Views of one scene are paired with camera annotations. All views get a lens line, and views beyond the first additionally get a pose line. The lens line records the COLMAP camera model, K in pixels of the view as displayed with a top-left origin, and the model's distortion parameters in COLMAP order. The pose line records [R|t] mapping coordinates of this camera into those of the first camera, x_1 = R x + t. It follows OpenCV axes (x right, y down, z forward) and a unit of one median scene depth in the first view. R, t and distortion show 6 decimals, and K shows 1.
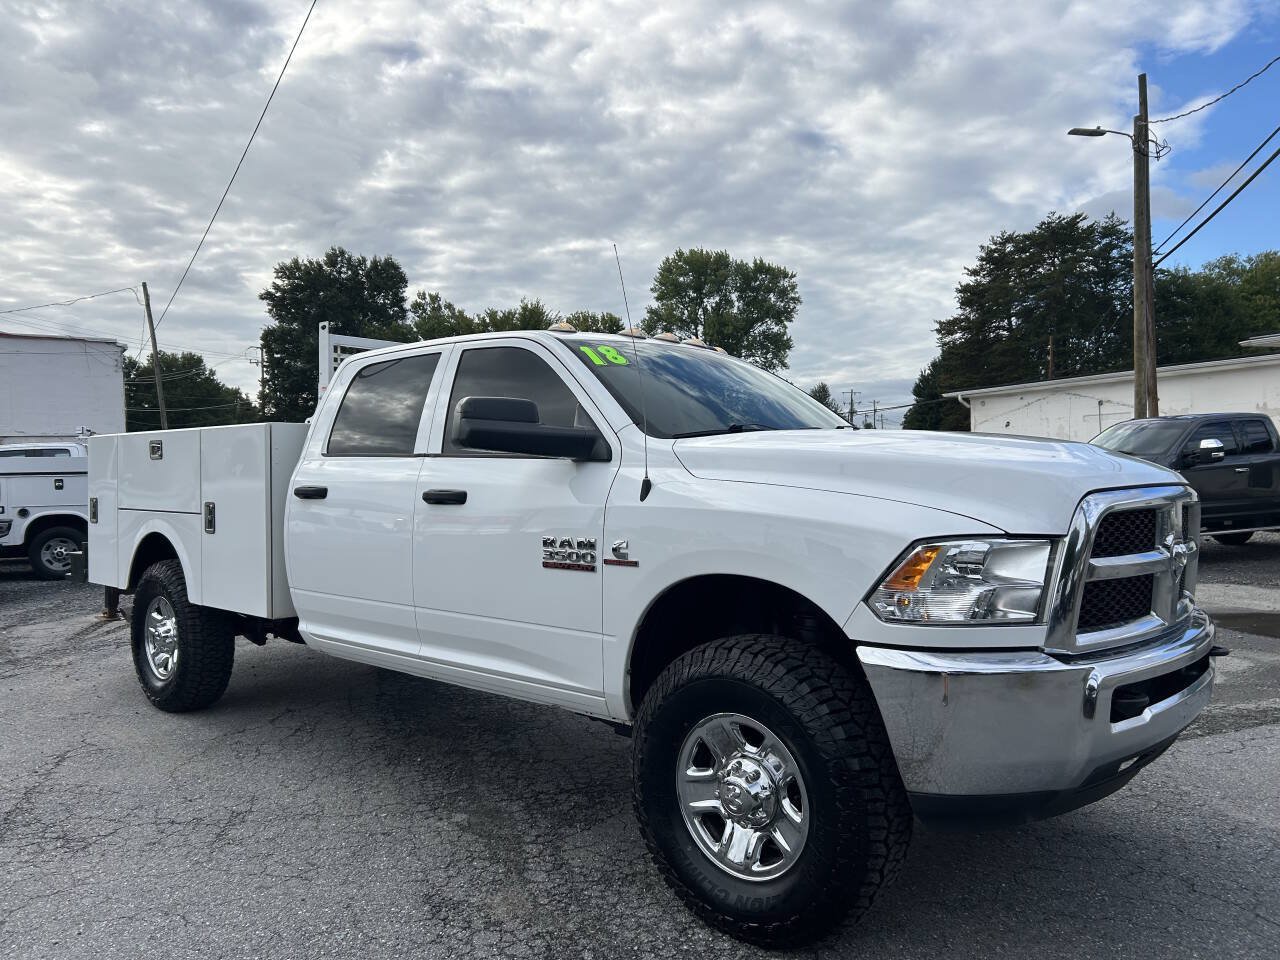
lens RADIAL K [[971.1, 0, 614.9], [0, 971.1, 486.8], [0, 0, 1]] dist [0.056176, -0.061248]
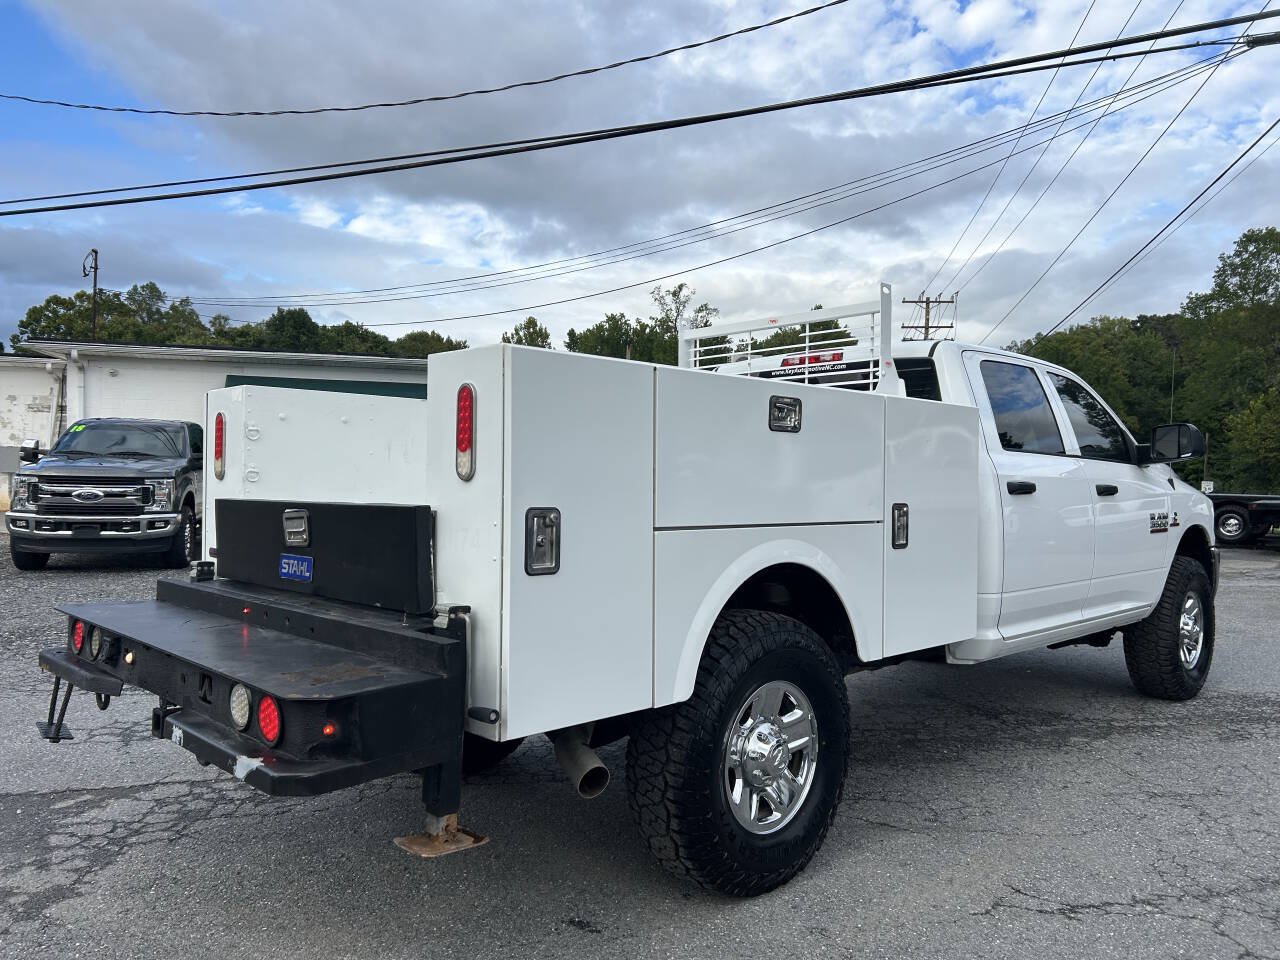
lens RADIAL K [[971.1, 0, 641.9], [0, 971.1, 486.6], [0, 0, 1]] dist [0.056176, -0.061248]
pose [[0.035058, 0.002533, 0.999382, -0.202960], [0.004040, 0.999988, -0.002676, 0.000887], [-0.999377, 0.004131, 0.035048, 0.211223]]
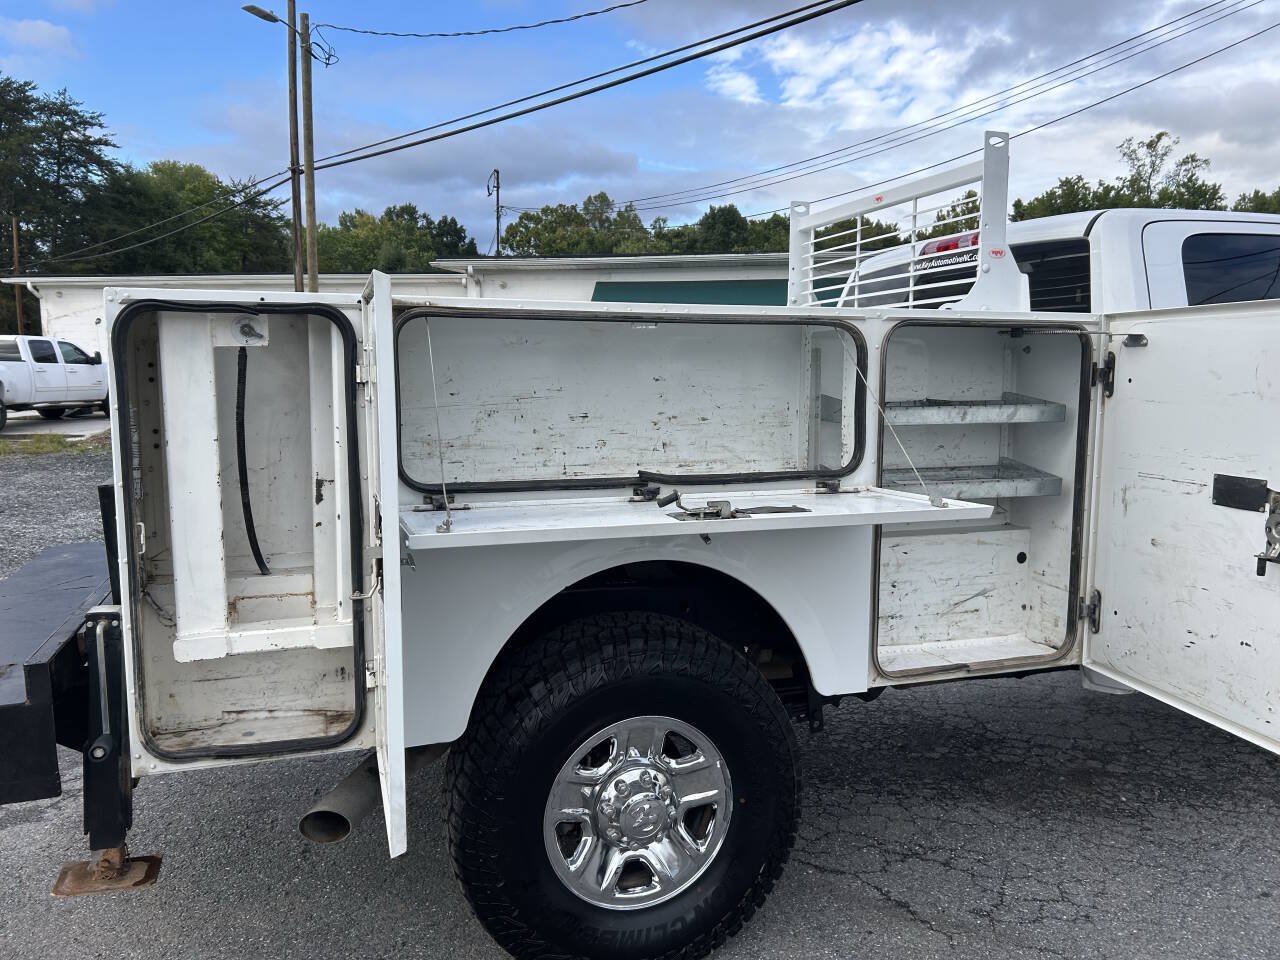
lens RADIAL K [[971.1, 0, 638.5], [0, 971.1, 488.0], [0, 0, 1]] dist [0.056176, -0.061248]
pose [[0.467301, -0.100186, 0.878404, -0.162468], [0.010686, 0.994126, 0.107699, -0.005183], [-0.884034, -0.040941, 0.465626, 0.163257]]
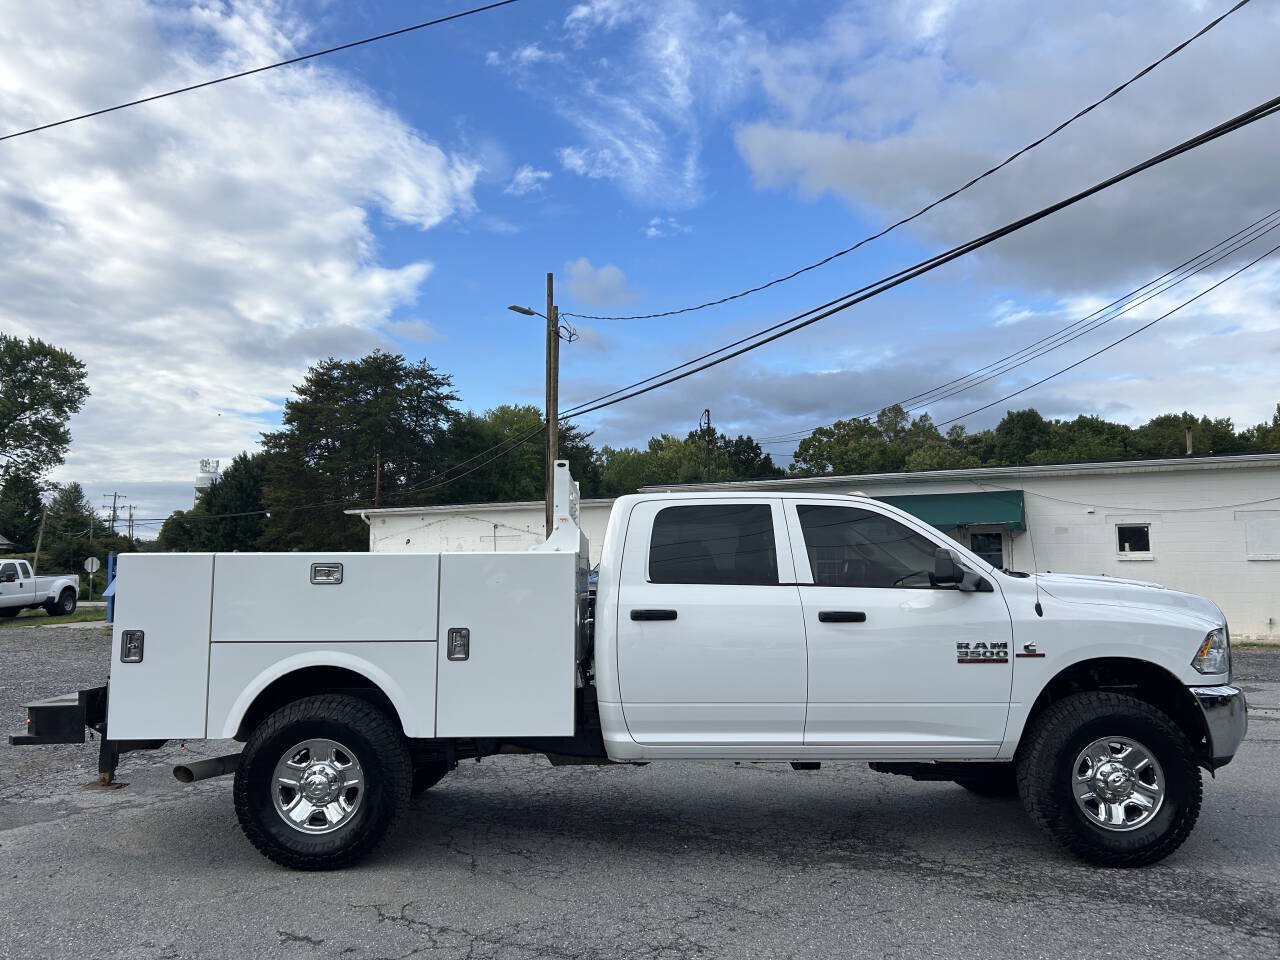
lens RADIAL K [[971.1, 0, 636.7], [0, 971.1, 476.7], [0, 0, 1]] dist [0.056176, -0.061248]
pose [[0.722250, 0.075707, 0.687476, -0.177798], [0.009296, 0.992839, -0.119101, -0.003240], [-0.691570, 0.092412, 0.716374, 0.027848]]
